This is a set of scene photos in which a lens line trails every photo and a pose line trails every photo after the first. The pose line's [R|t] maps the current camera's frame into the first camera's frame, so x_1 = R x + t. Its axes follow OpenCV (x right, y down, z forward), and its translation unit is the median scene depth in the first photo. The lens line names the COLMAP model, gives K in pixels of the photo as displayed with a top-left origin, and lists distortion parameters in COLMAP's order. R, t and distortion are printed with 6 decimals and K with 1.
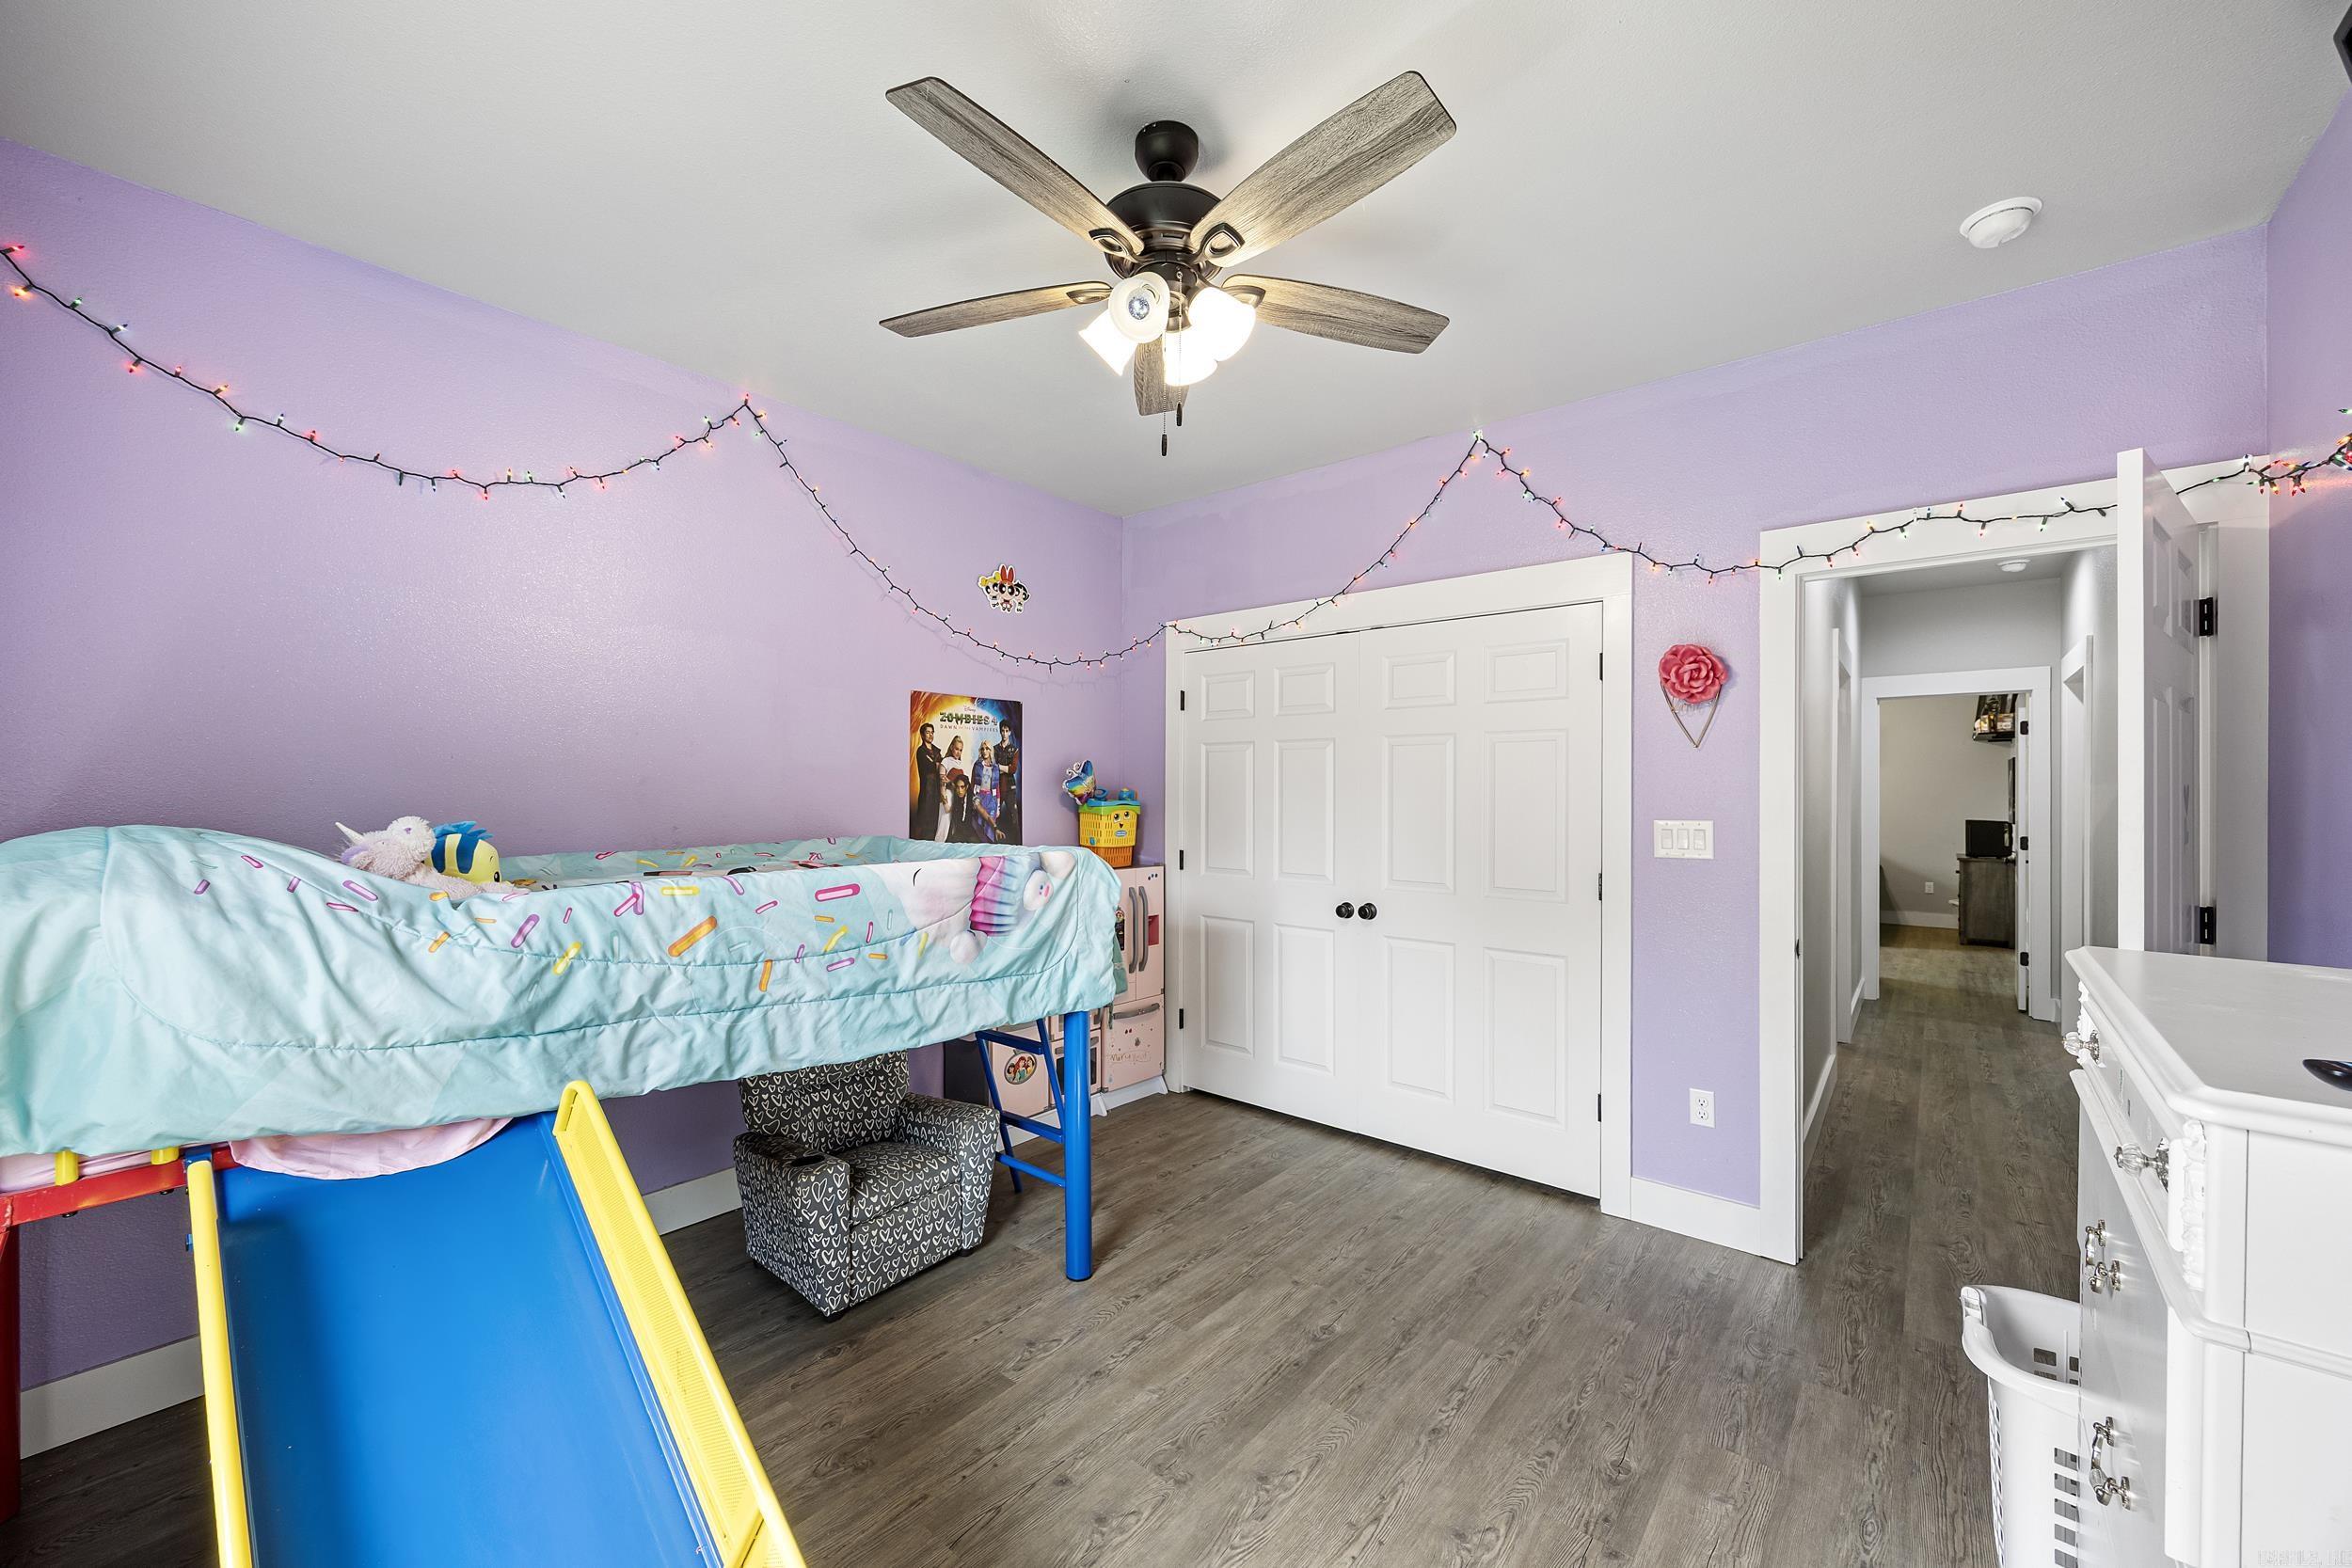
lens RADIAL K [[911.4, 0, 1181.4], [0, 911.4, 789.9], [0, 0, 1]] dist [-0.002458, -0.000066]
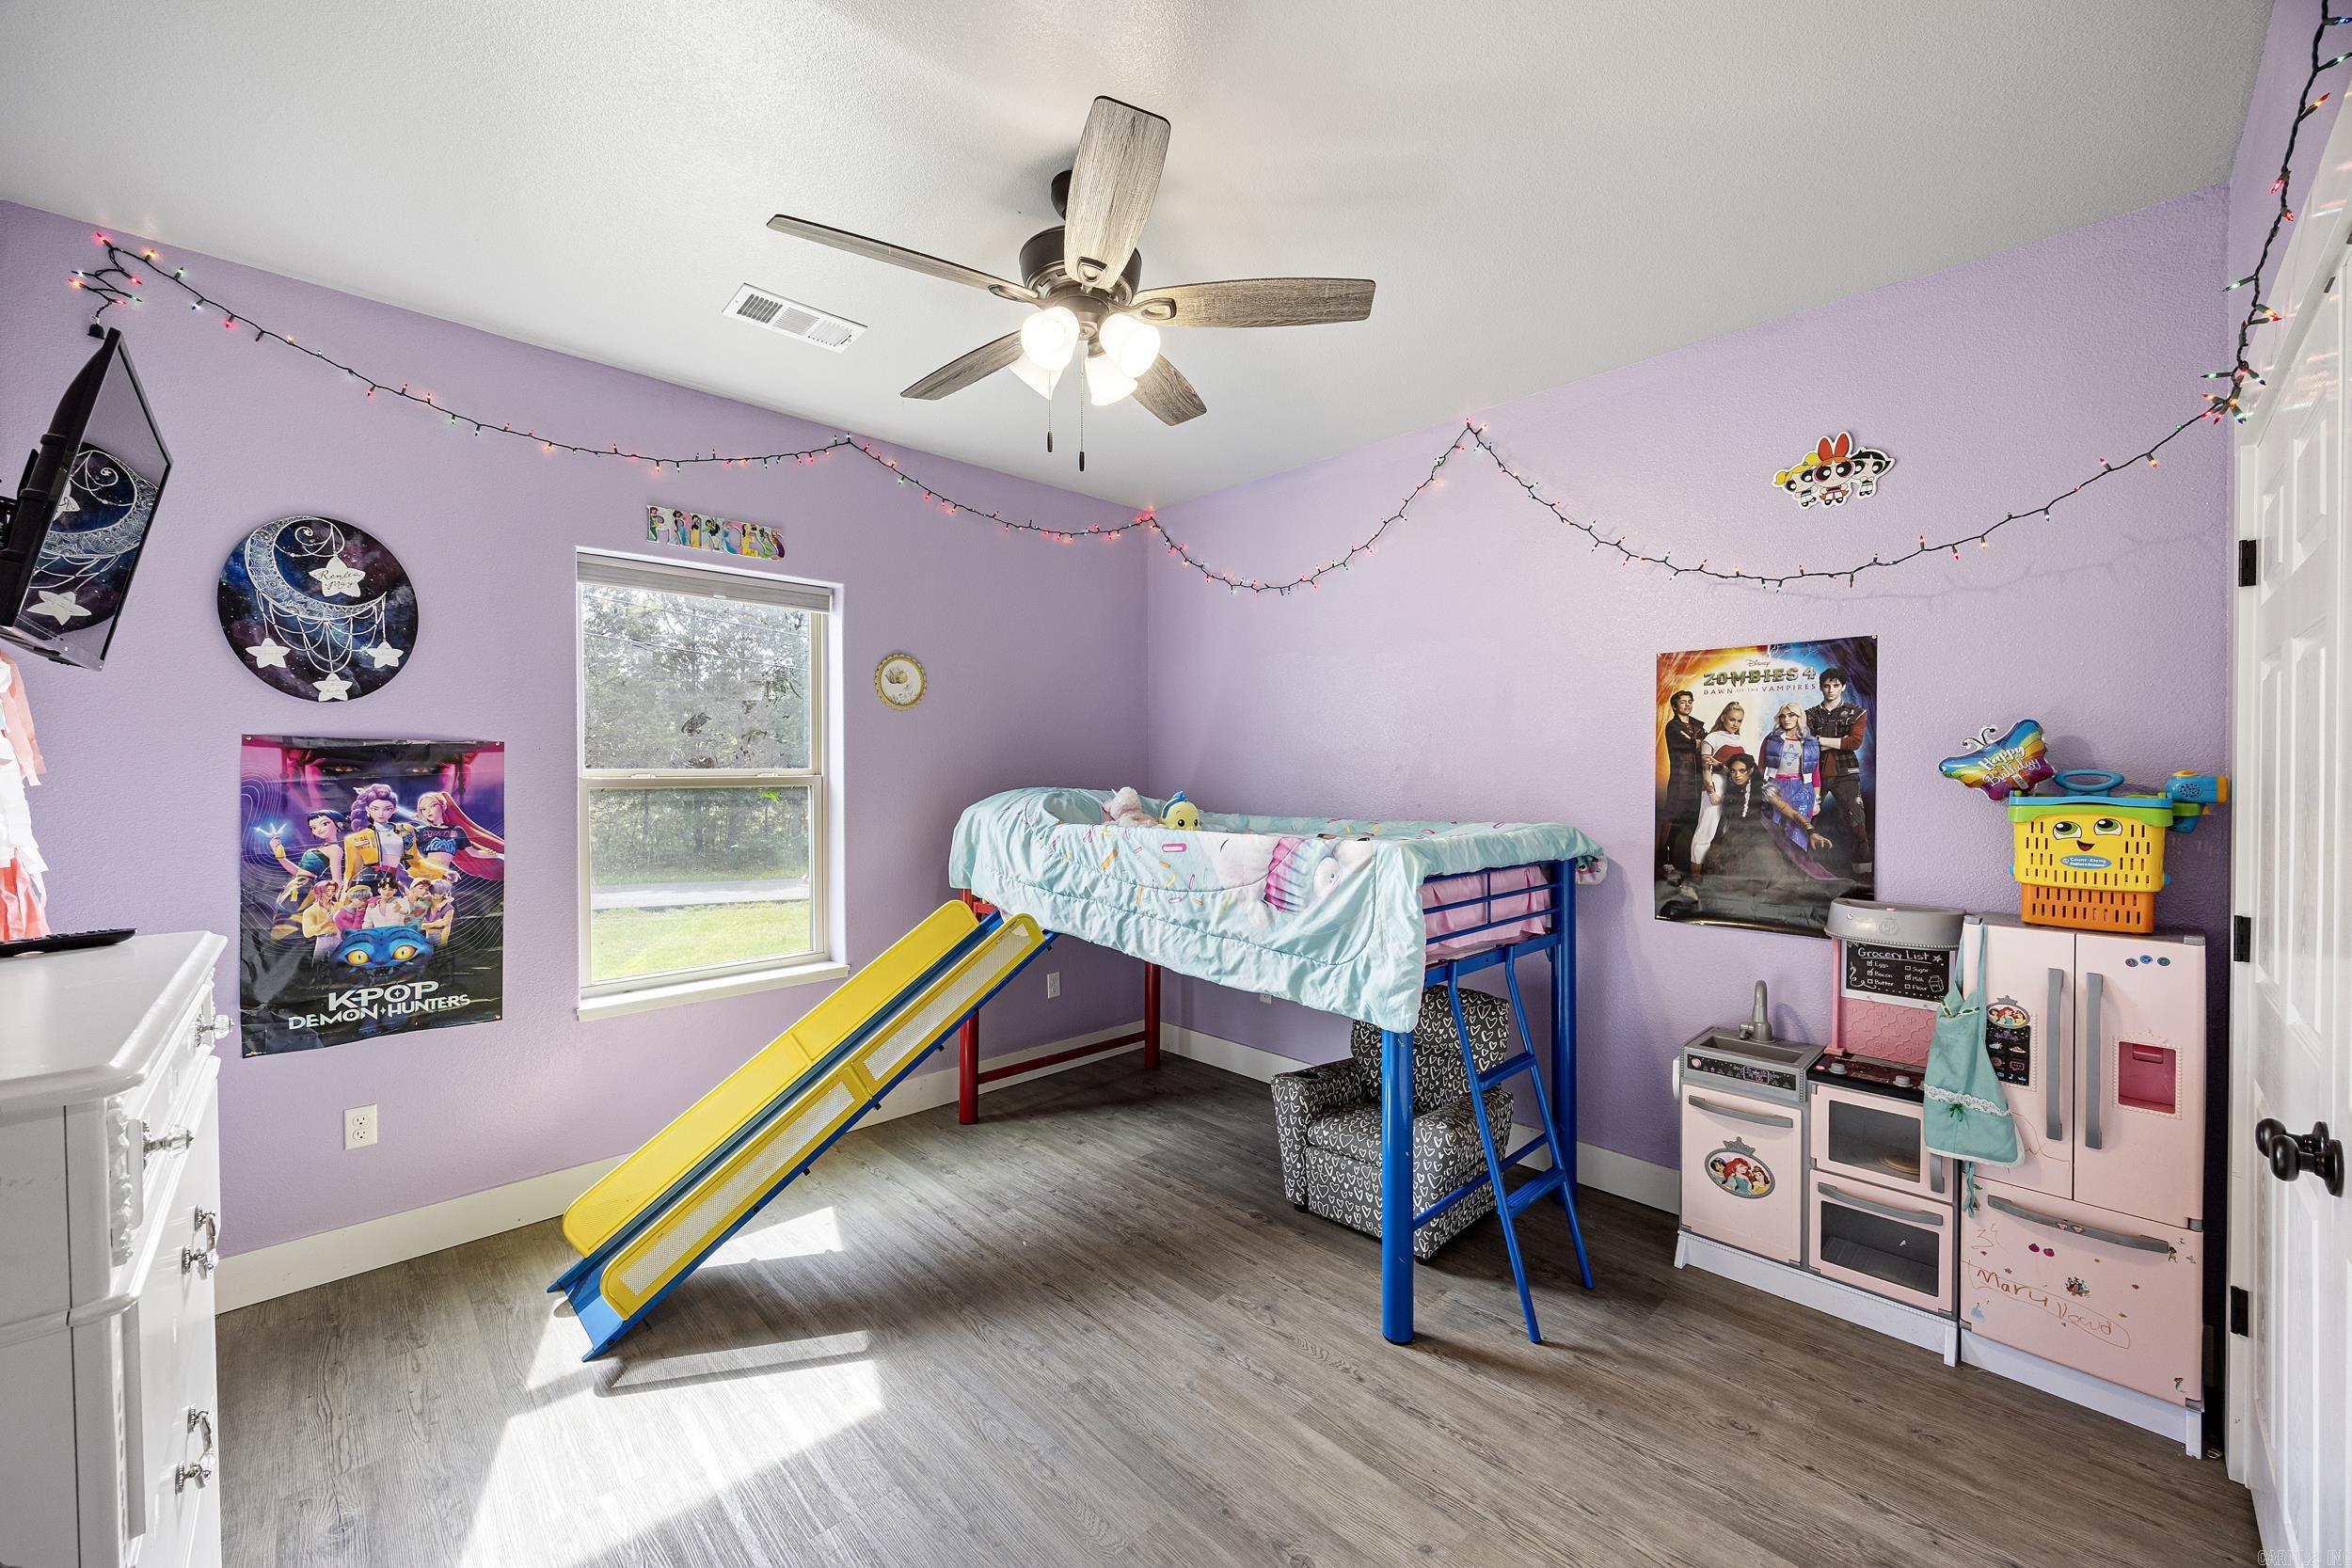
lens RADIAL K [[911.4, 0, 1182.3], [0, 911.4, 780.2], [0, 0, 1]] dist [-0.002458, -0.000066]
pose [[-0.114013, 0.006038, -0.993461, 0.564736], [-0.001266, 0.999980, 0.006223, 0.000563], [0.993478, 0.001967, -0.114003, 0.660631]]
